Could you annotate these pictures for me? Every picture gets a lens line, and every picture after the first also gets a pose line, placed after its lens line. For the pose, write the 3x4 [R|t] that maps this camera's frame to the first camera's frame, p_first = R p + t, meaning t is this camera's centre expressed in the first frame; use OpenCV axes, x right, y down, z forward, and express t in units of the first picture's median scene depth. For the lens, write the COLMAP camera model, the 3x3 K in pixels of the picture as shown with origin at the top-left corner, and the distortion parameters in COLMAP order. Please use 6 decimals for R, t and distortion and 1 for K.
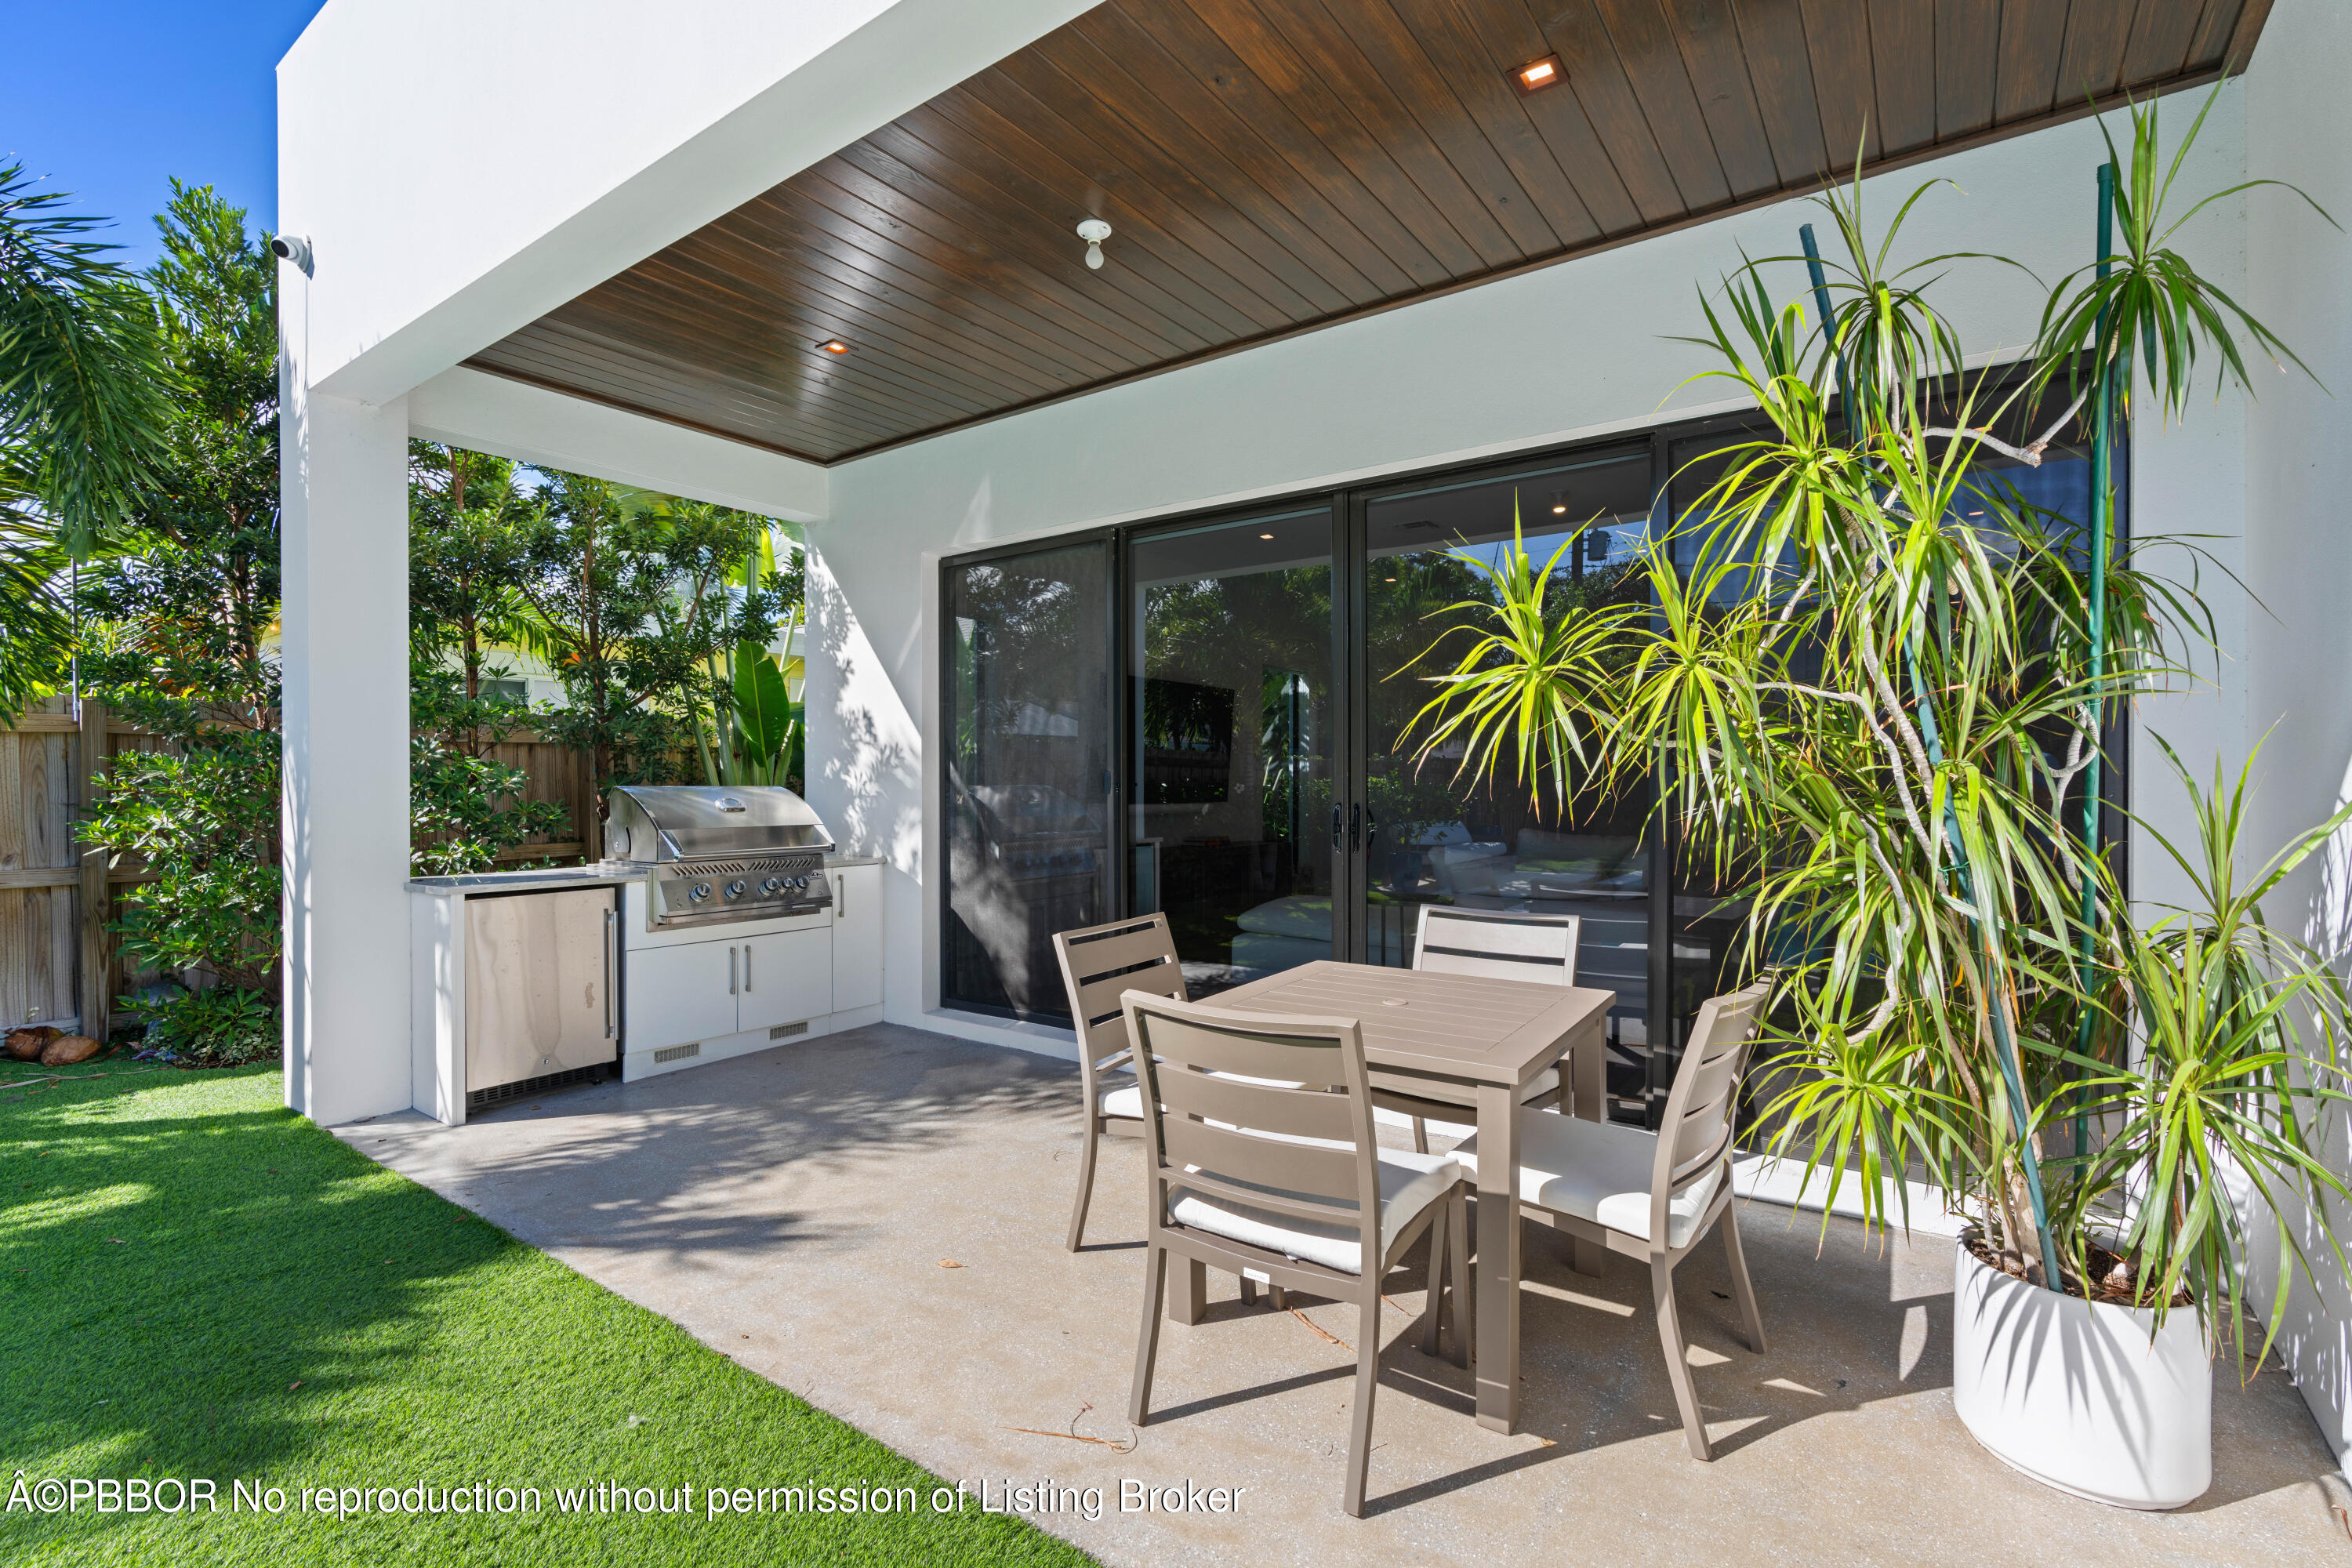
lens RADIAL K [[1074.0, 0, 1184.2], [0, 1074.0, 782.8], [0, 0, 1]] dist [0.001529, -0.000571]
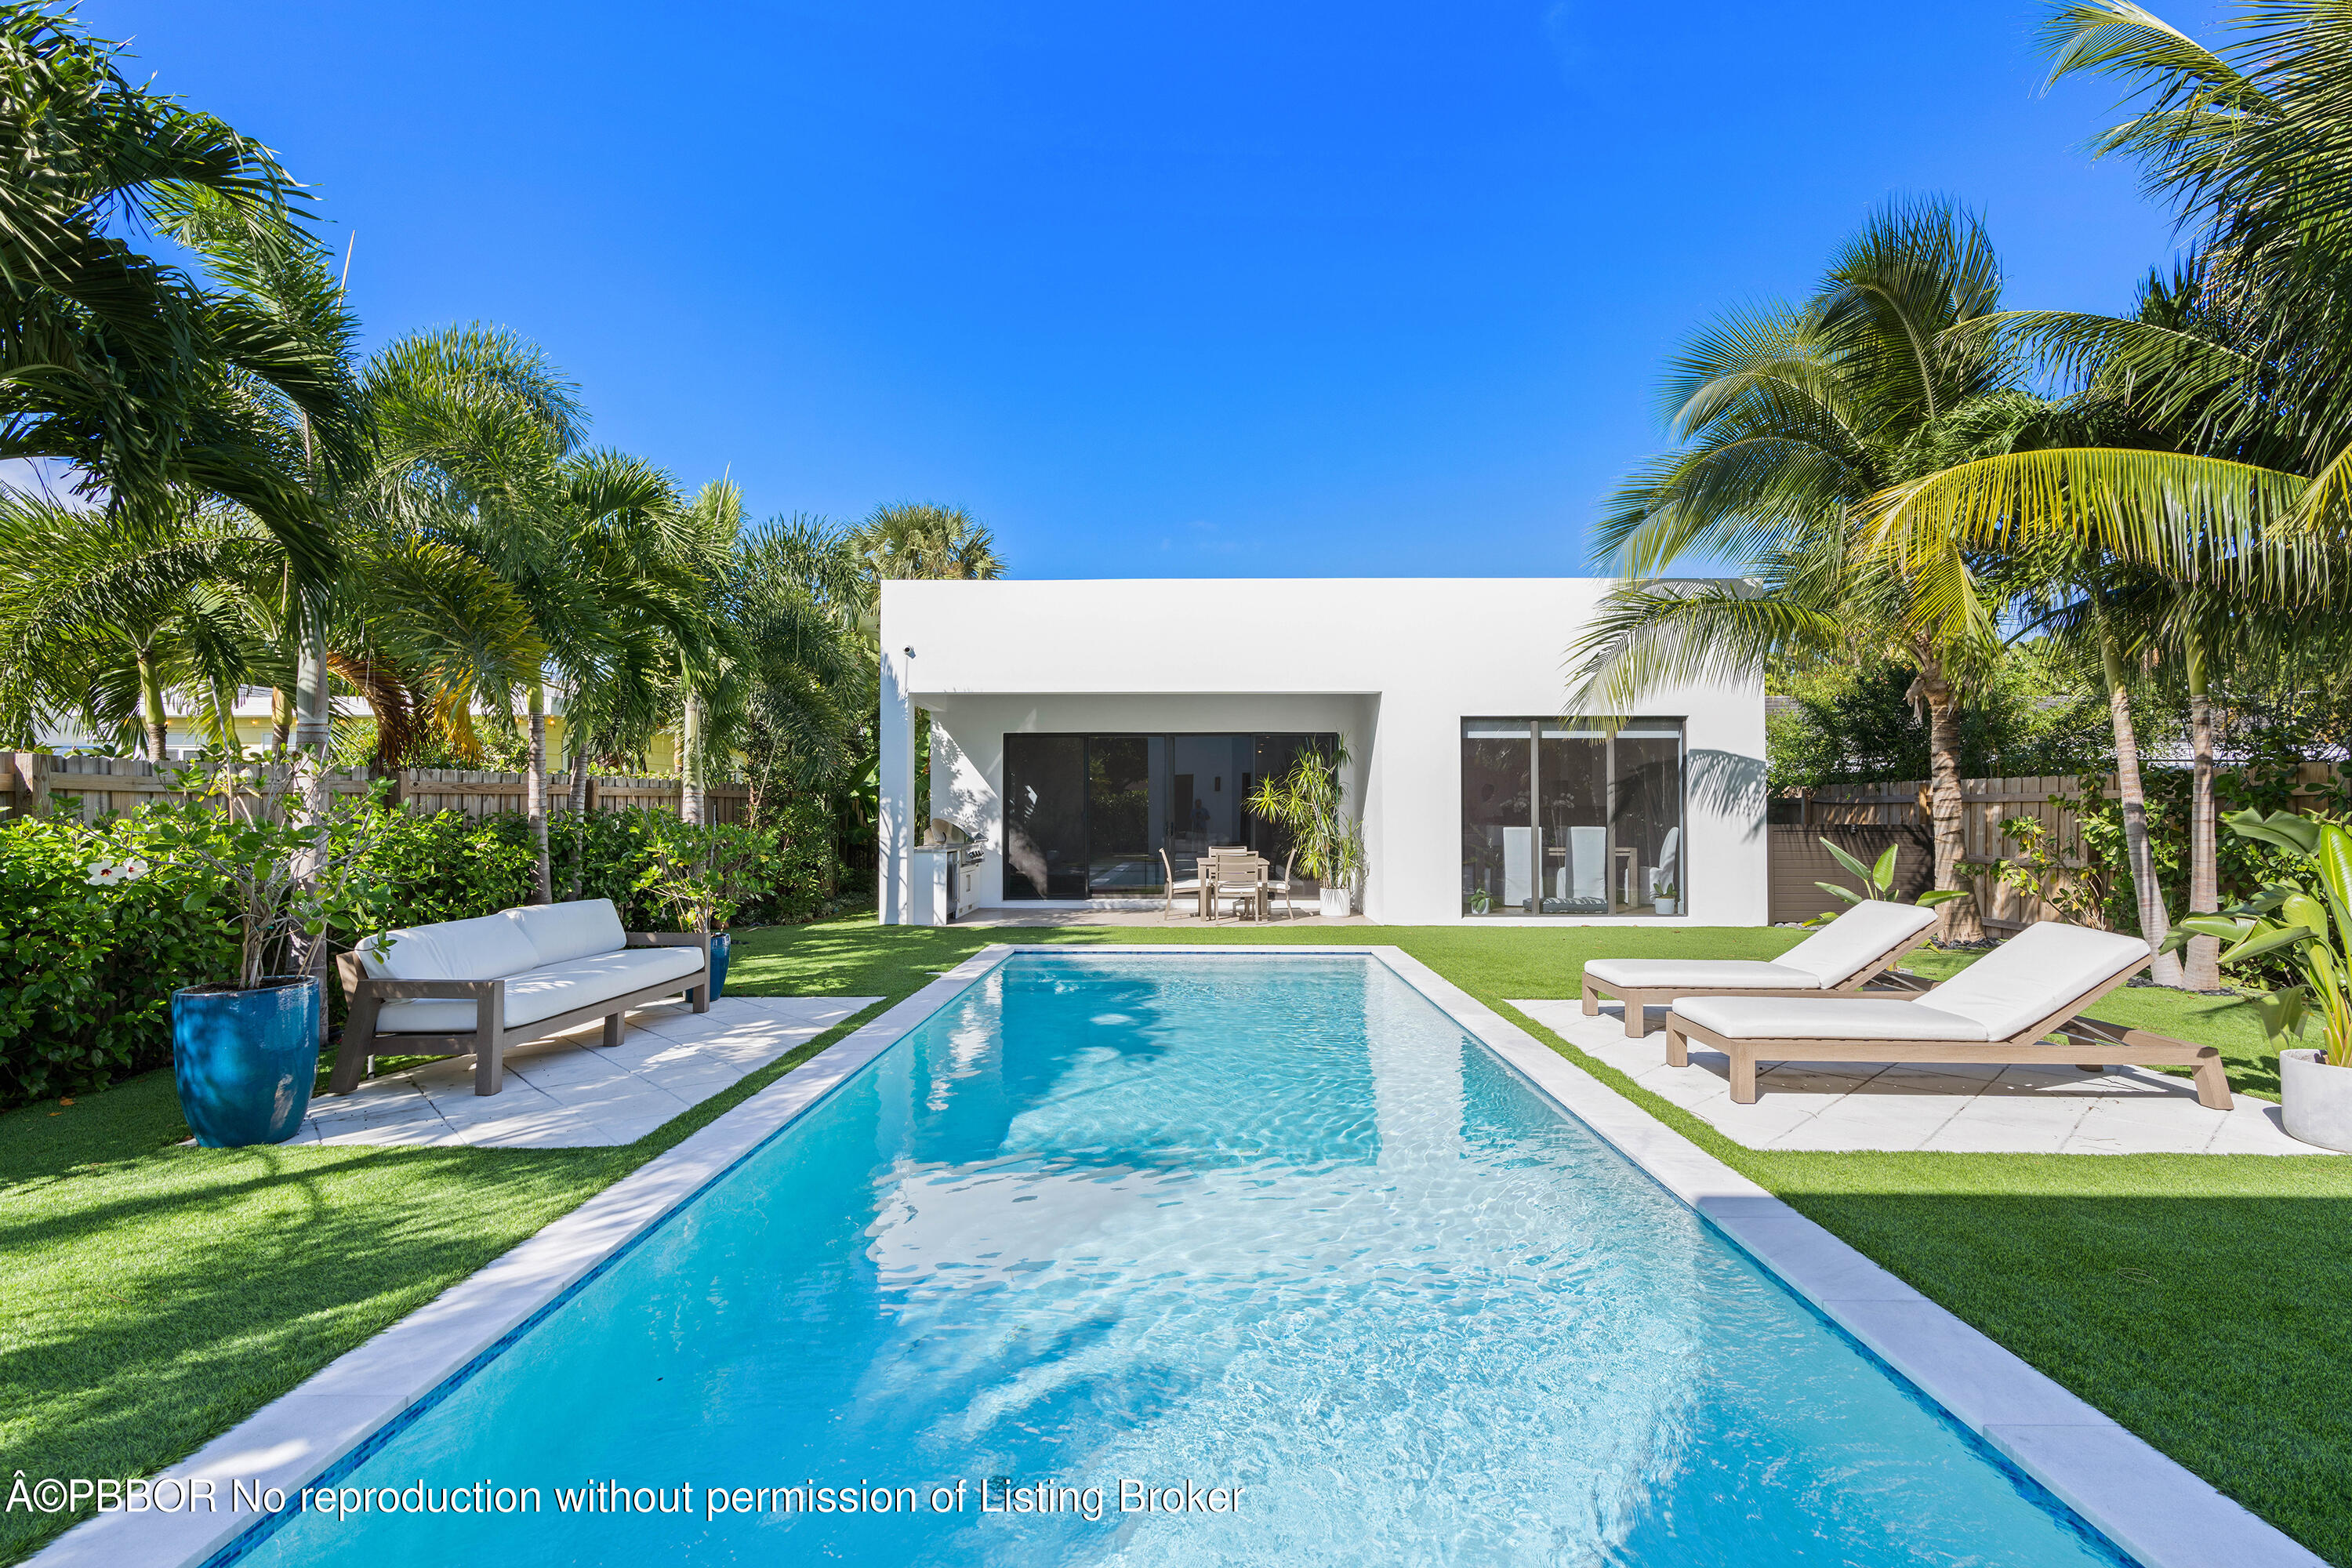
lens RADIAL K [[1074.0, 0, 1179.5], [0, 1074.0, 801.0], [0, 0, 1]] dist [0.001529, -0.000571]
pose [[0.822518, 0.007099, 0.568695, -1.359182], [-0.000293, 0.999927, -0.012058, -0.008071], [-0.568739, 0.009751, 0.822460, -1.431538]]
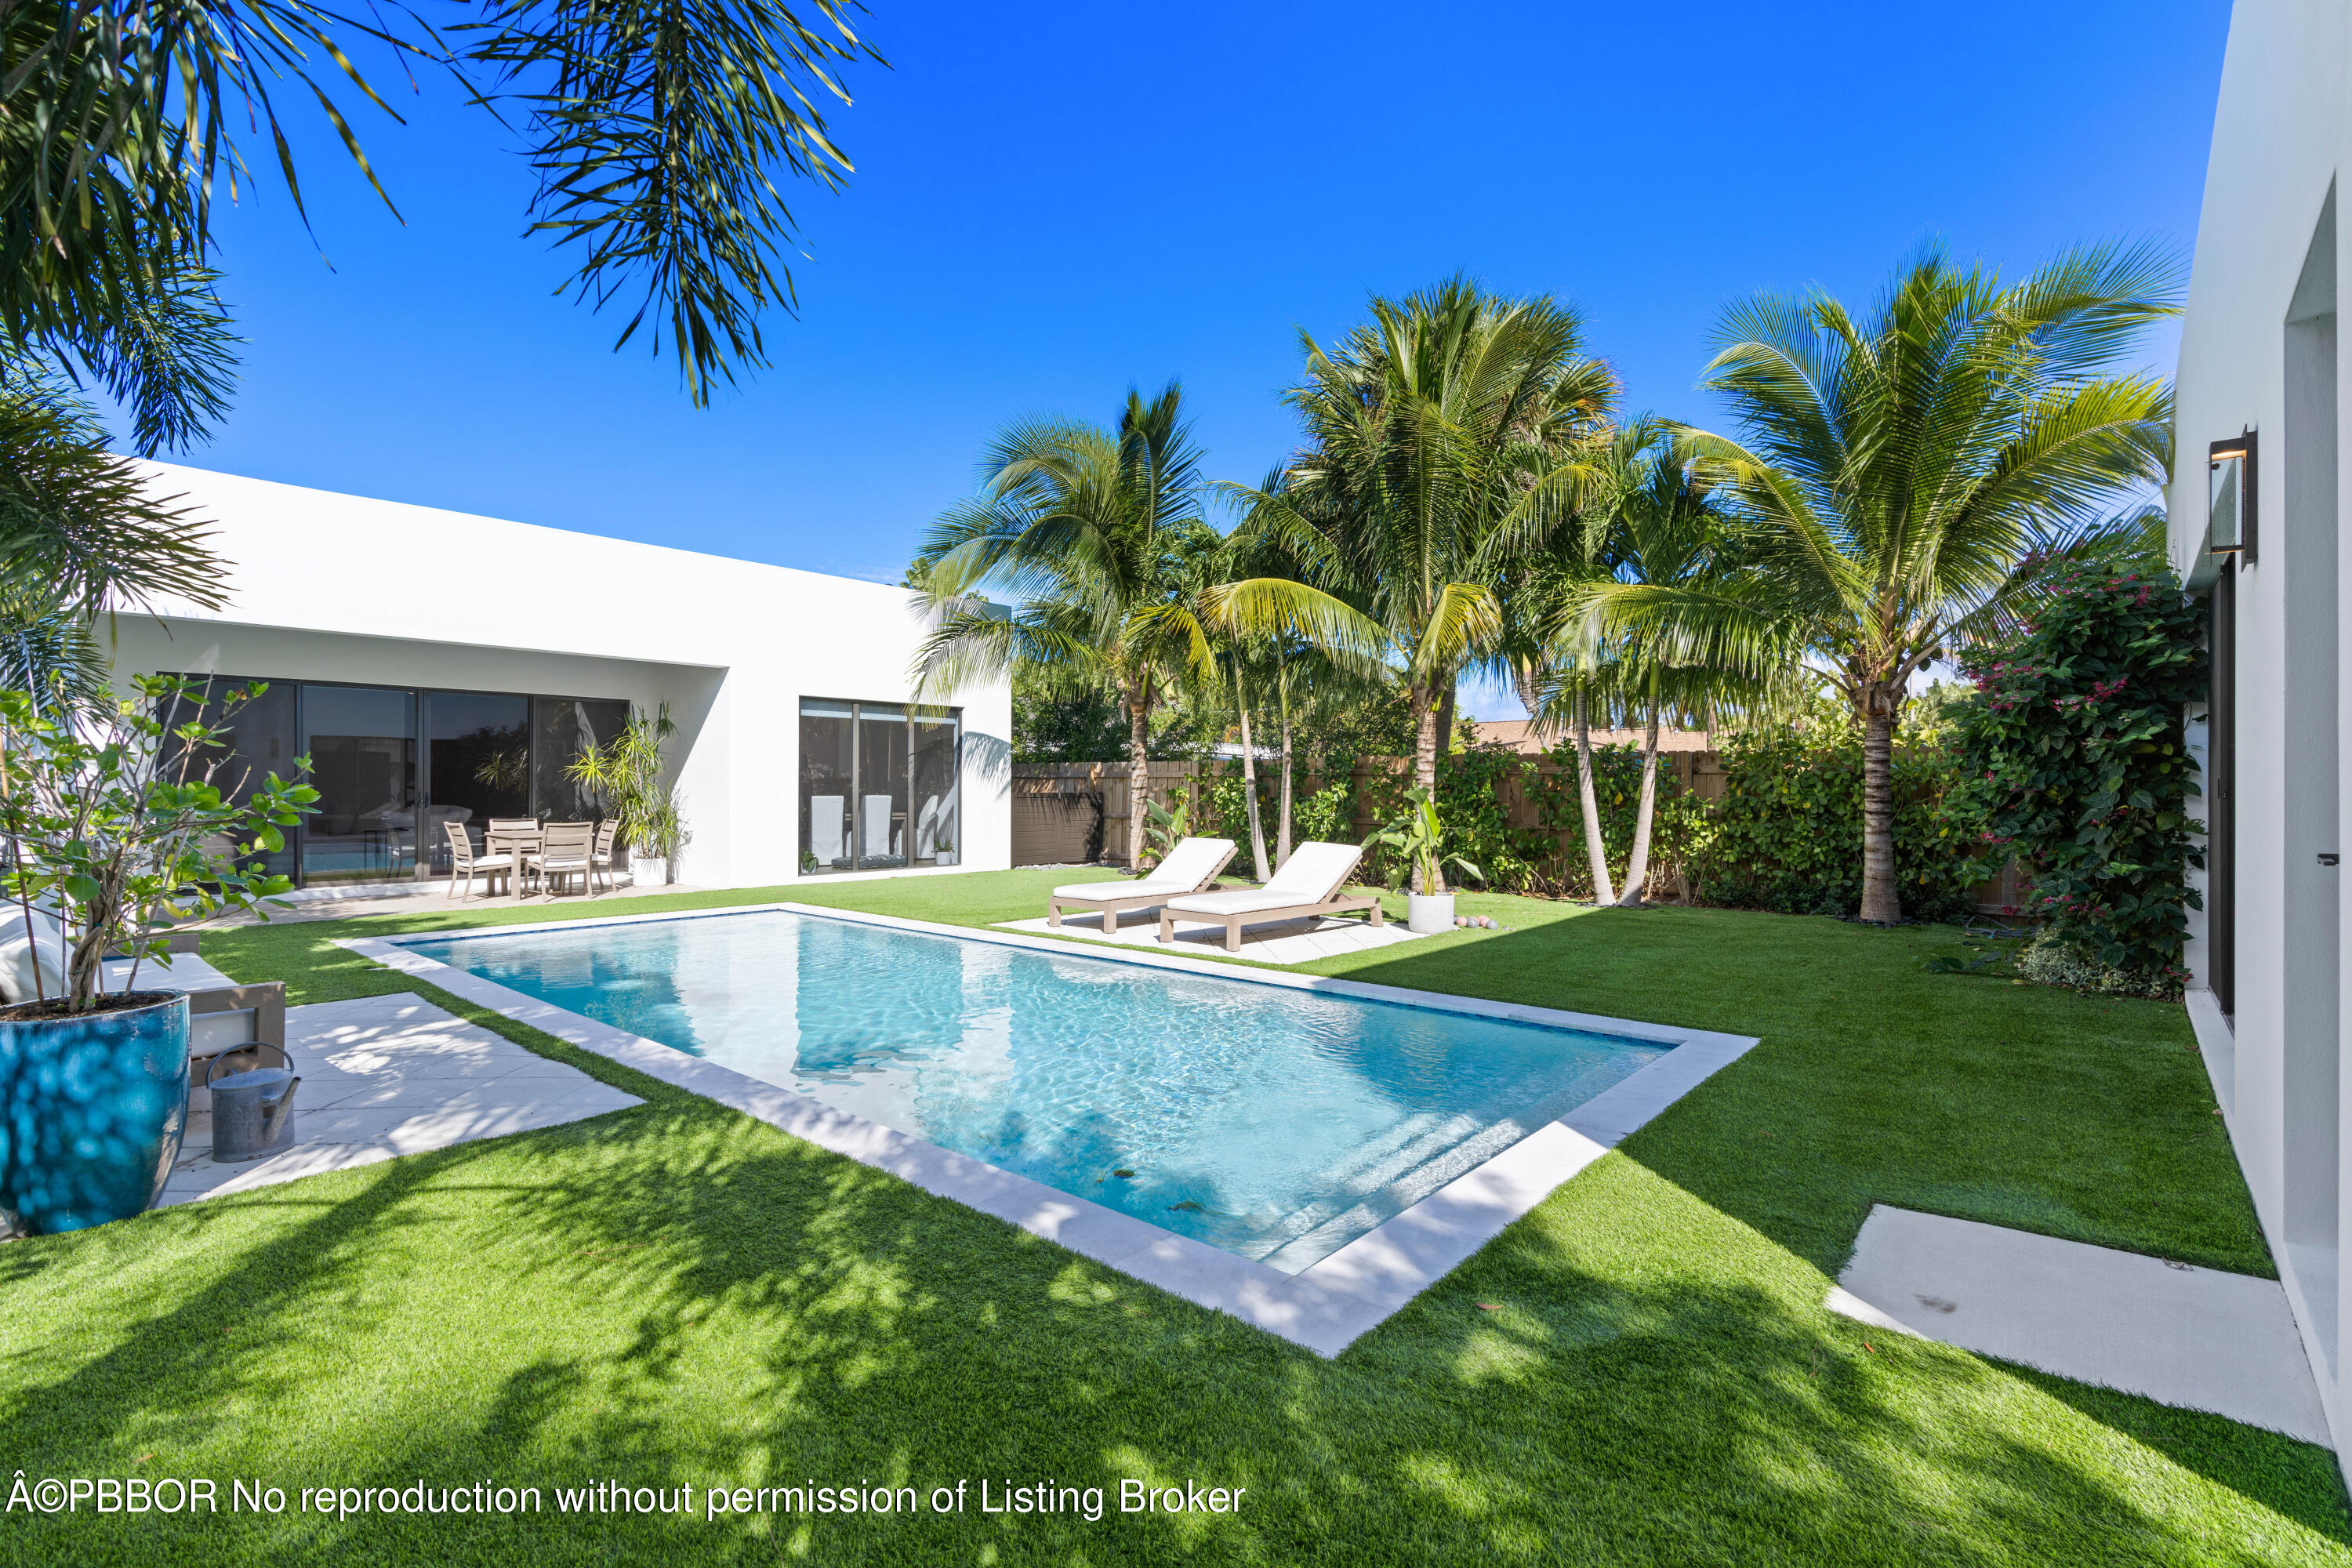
lens RADIAL K [[1074.0, 0, 1164.1], [0, 1074.0, 778.8], [0, 0, 1]] dist [0.001529, -0.000571]
pose [[0.106686, 0.007645, 0.994263, -1.952936], [-0.001047, 0.999971, -0.007577, -0.001947], [-0.994292, -0.000233, 0.106691, -1.052366]]
